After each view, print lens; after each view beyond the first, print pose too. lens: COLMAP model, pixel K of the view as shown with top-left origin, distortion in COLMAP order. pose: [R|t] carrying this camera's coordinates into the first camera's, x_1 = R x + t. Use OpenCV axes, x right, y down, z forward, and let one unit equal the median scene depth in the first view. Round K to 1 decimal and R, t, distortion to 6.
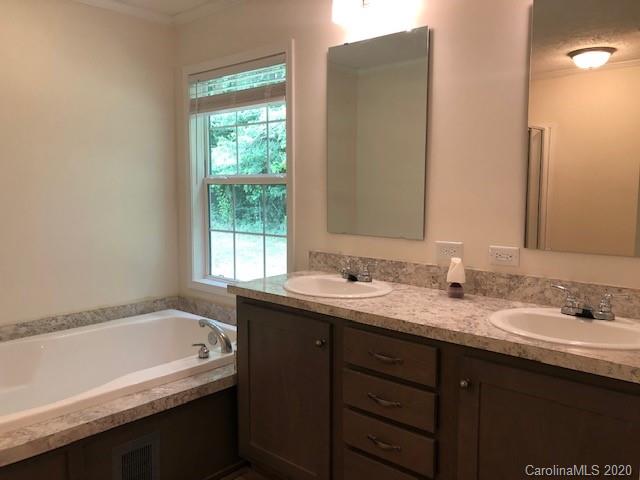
lens RADIAL K [[527.8, 0, 319.6], [0, 527.8, 238.7], [0, 0, 1]] dist [0.046007, -0.046219]
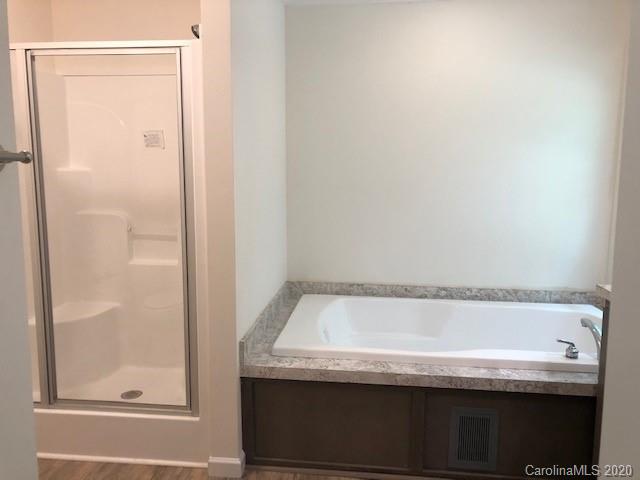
lens RADIAL K [[527.8, 0, 321.3], [0, 527.8, 240.6], [0, 0, 1]] dist [0.046007, -0.046219]
pose [[0.603508, 0.114717, -0.789062, 0.265900], [-0.087653, 0.993144, 0.077347, -0.018444], [0.792525, 0.022484, 0.609425, 0.073520]]
